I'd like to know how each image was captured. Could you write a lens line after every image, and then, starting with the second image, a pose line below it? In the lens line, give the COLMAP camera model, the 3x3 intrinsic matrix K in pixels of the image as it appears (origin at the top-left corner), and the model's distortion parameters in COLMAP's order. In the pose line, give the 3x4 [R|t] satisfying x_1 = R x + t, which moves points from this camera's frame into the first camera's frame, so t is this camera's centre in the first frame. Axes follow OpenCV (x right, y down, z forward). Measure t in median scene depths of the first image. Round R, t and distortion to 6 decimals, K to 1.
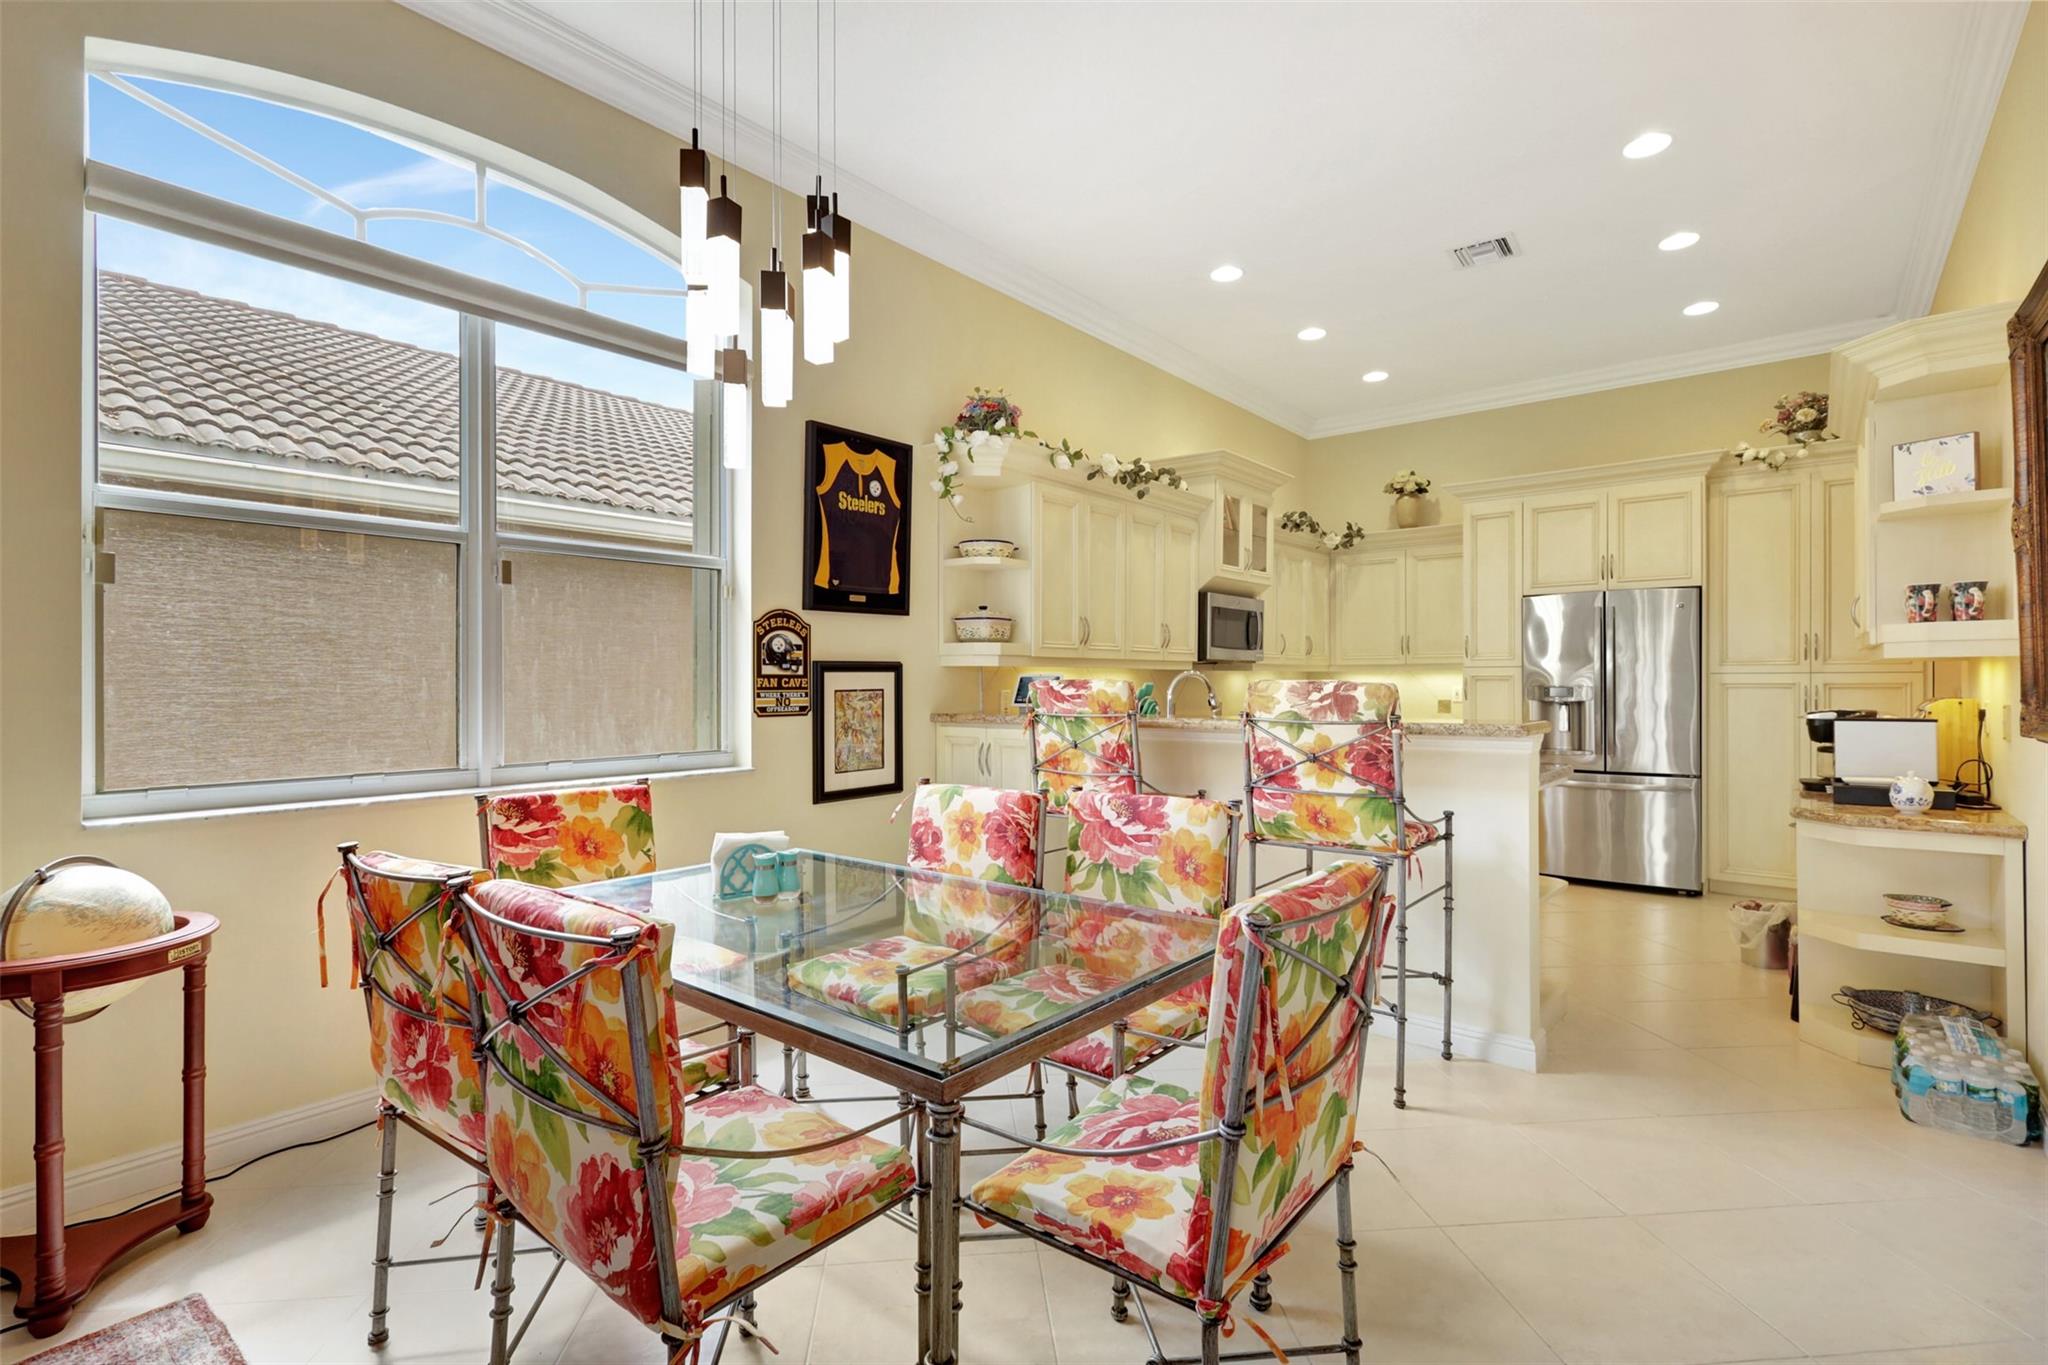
lens RADIAL K [[948.0, 0, 1022.5], [0, 948.0, 681.8], [0, 0, 1]] dist [-0.001623, 0.001879]
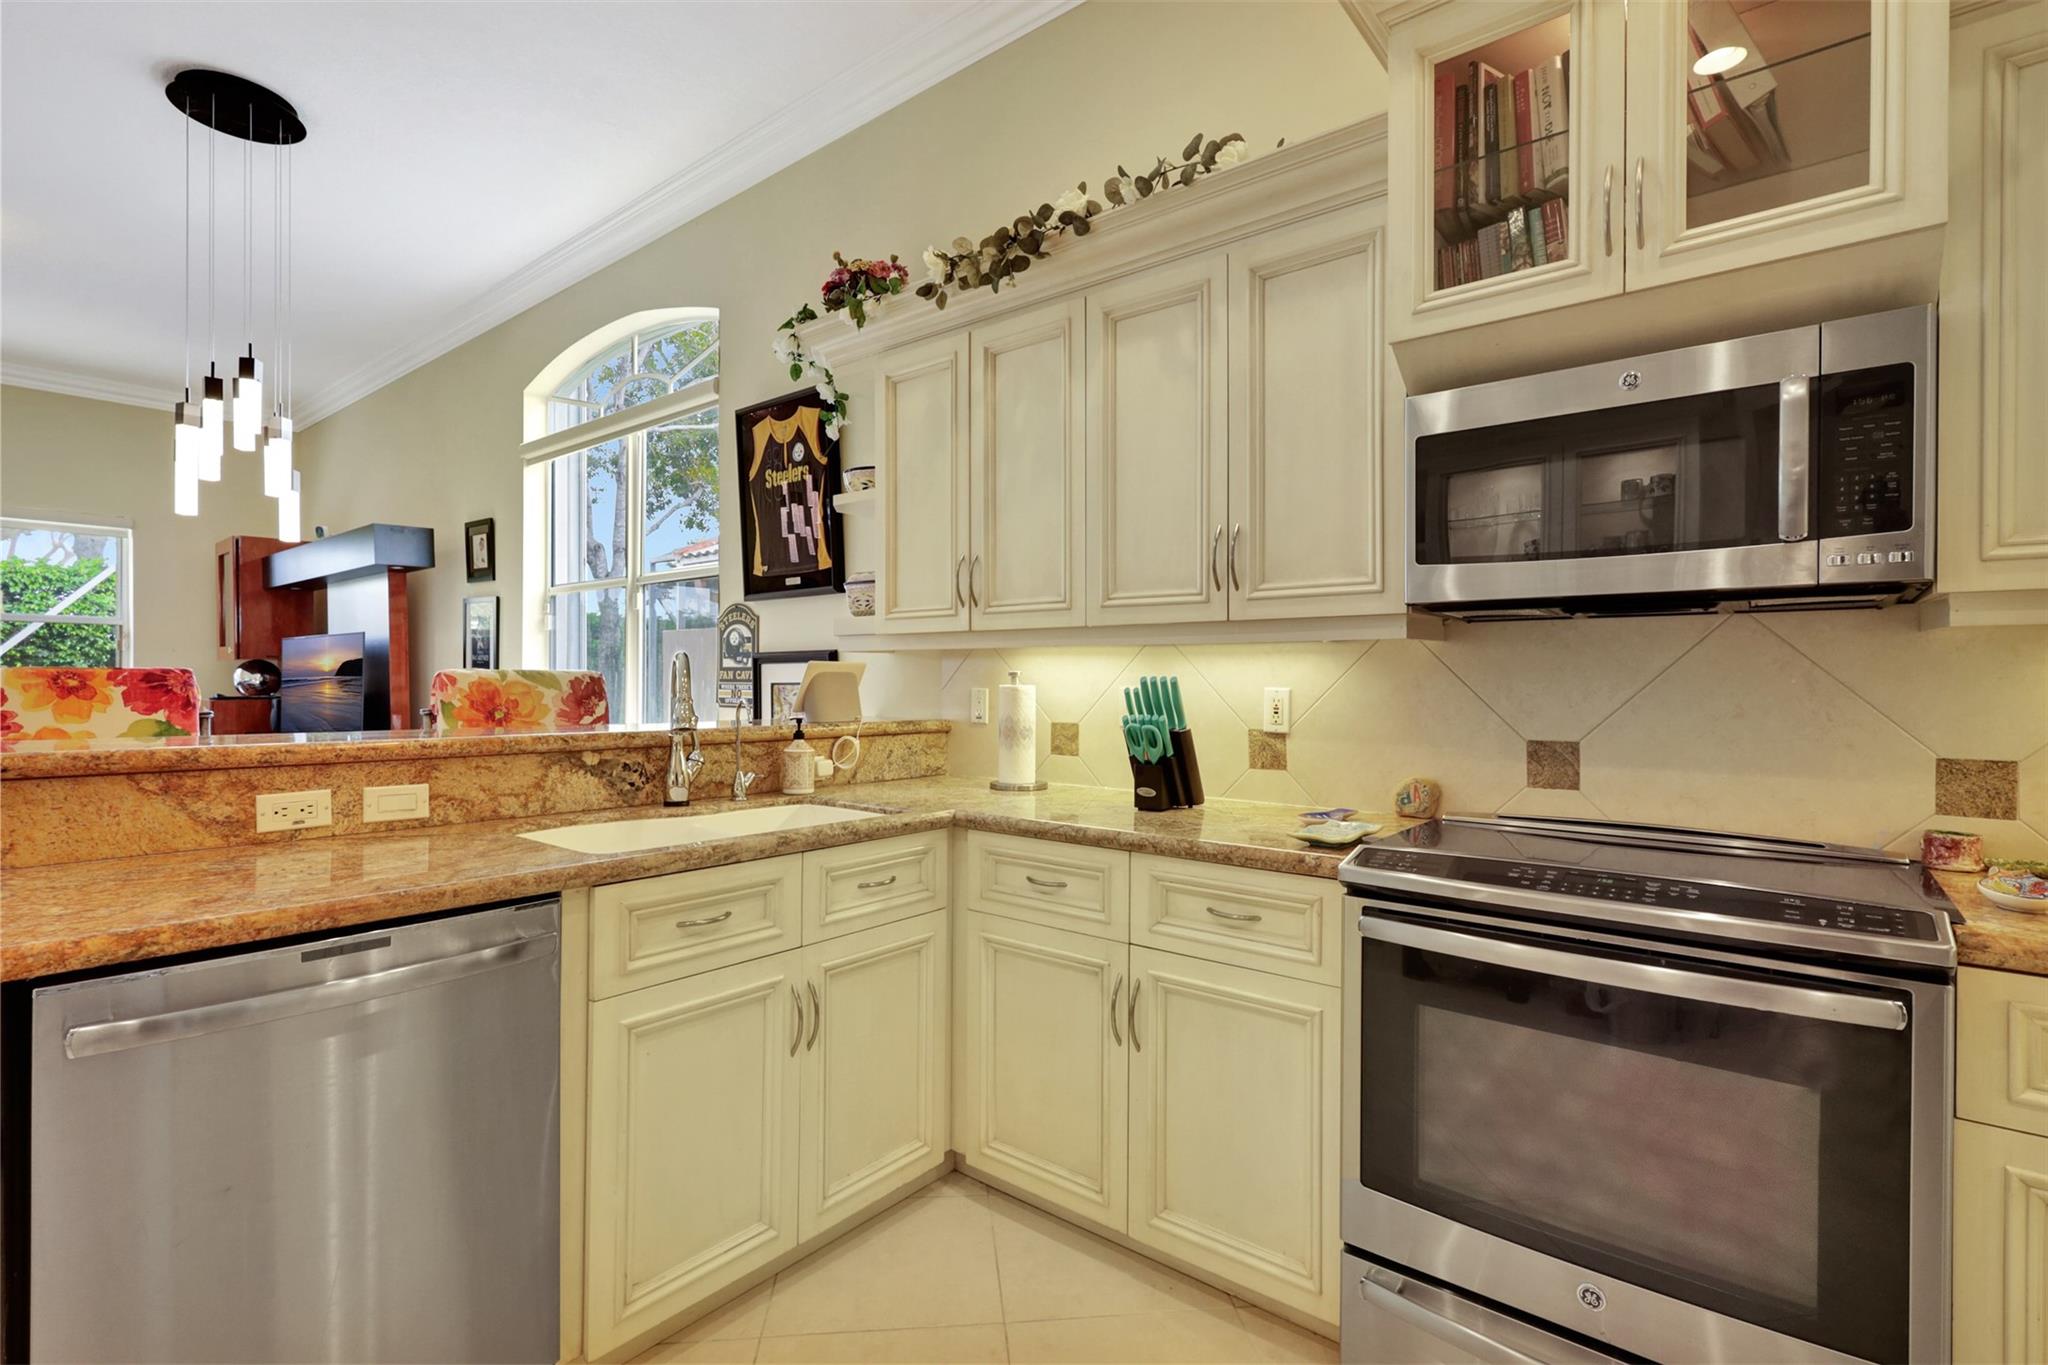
lens RADIAL K [[948.0, 0, 1027.7], [0, 948.0, 680.4], [0, 0, 1]] dist [-0.001623, 0.001879]
pose [[0.013864, 0.003030, -0.999899, 0.722740], [-0.003313, 0.999990, 0.002984, 0.002436], [0.999898, 0.003271, 0.013874, 1.204157]]
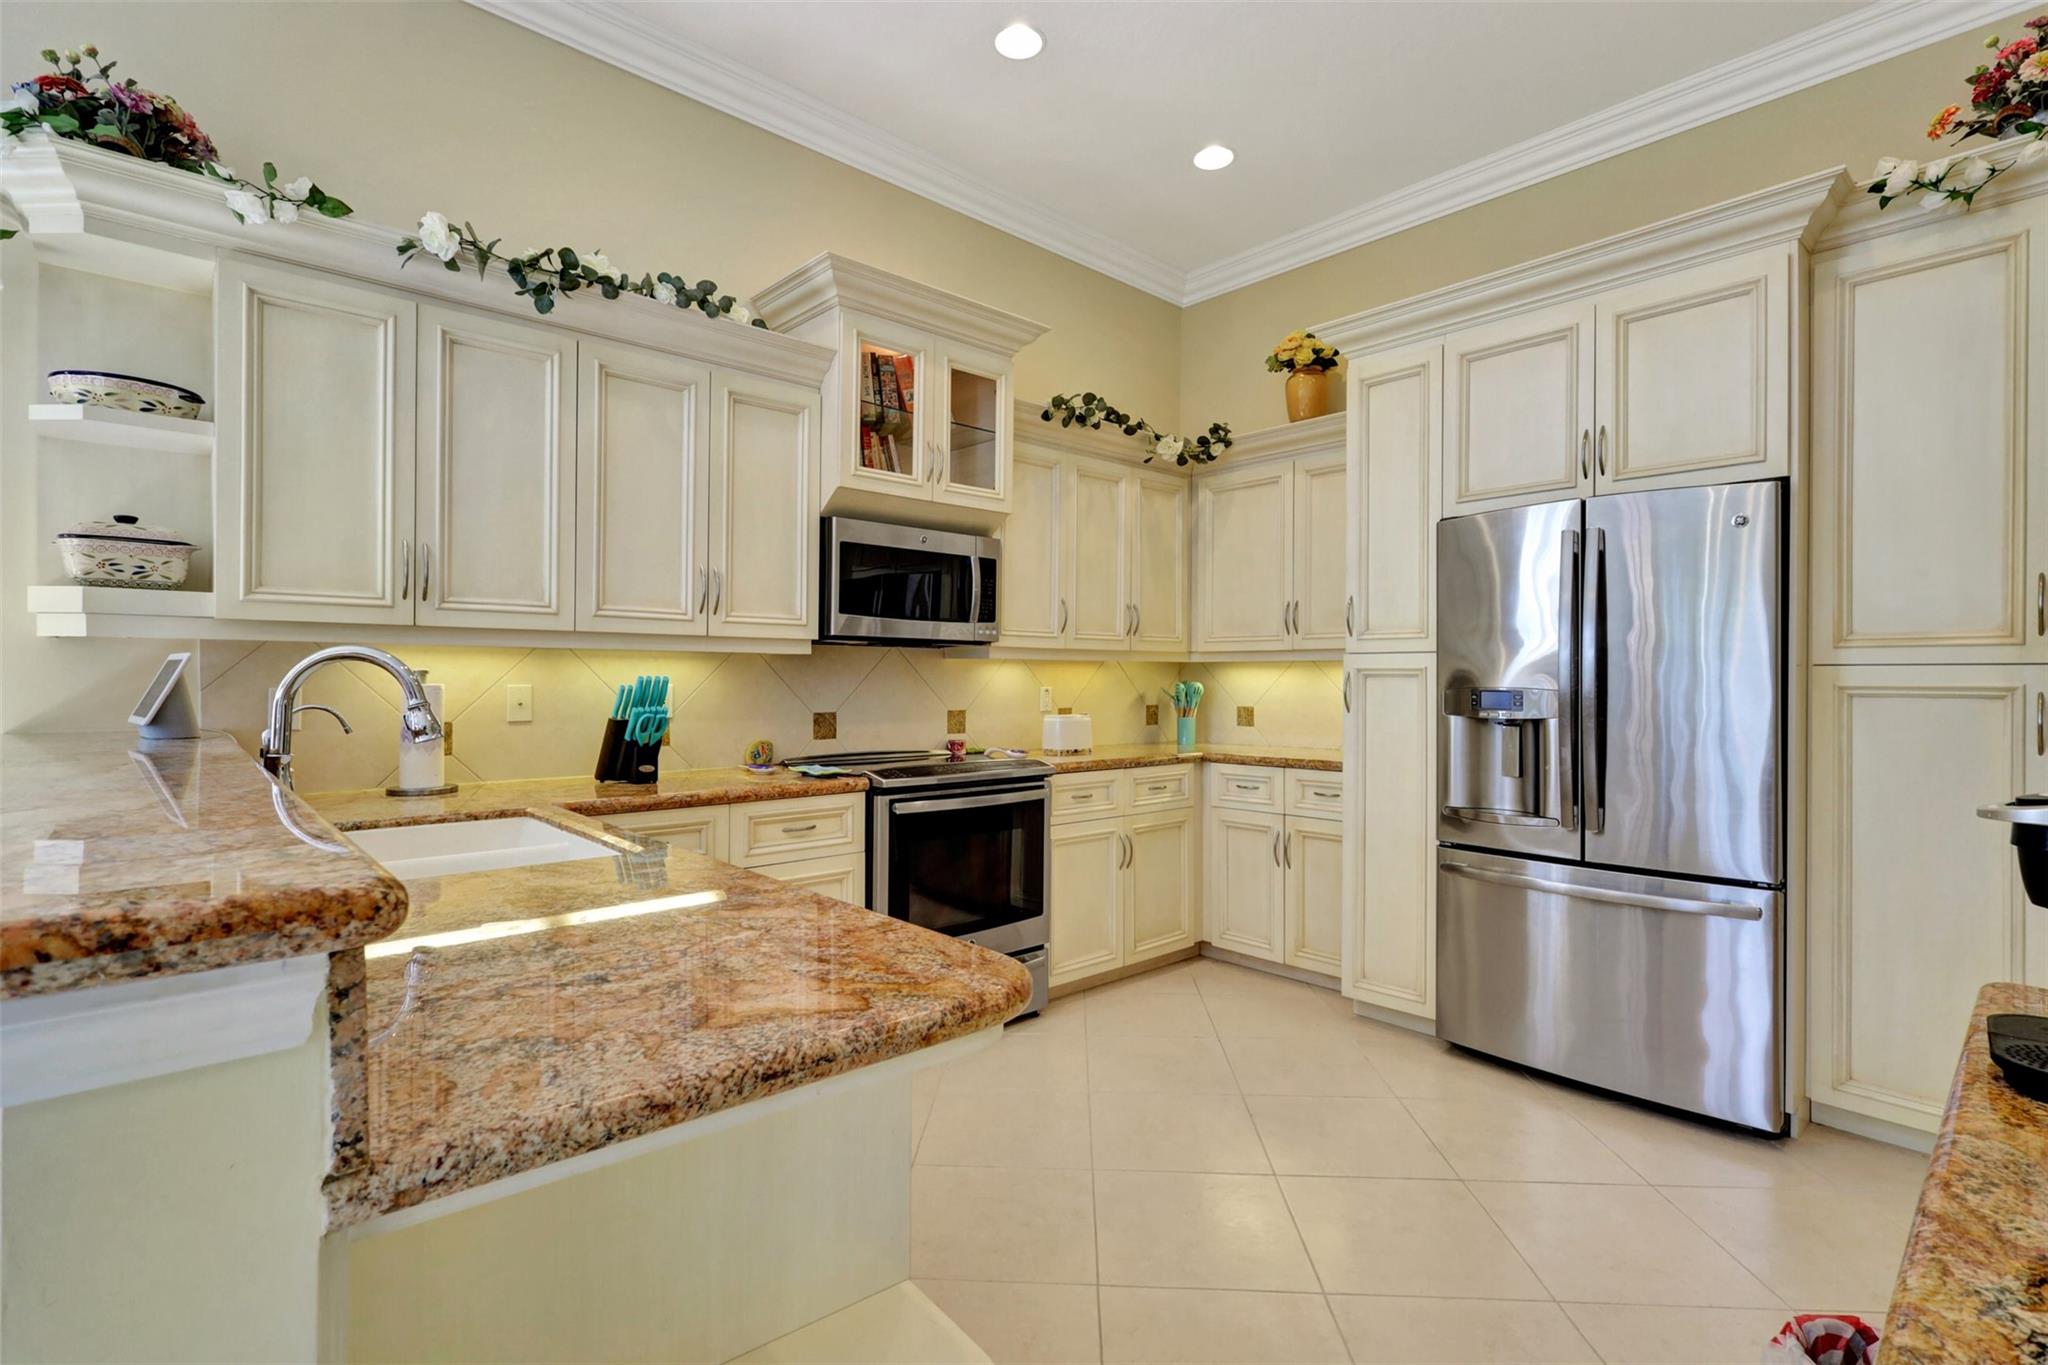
lens RADIAL K [[948.0, 0, 1021.8], [0, 948.0, 673.7], [0, 0, 1]] dist [-0.001623, 0.001879]
pose [[0.989835, 0.006953, -0.142053, 0.539348], [-0.007543, 0.999965, -0.003611, 0.000256], [0.142023, 0.004646, 0.989852, 0.637798]]
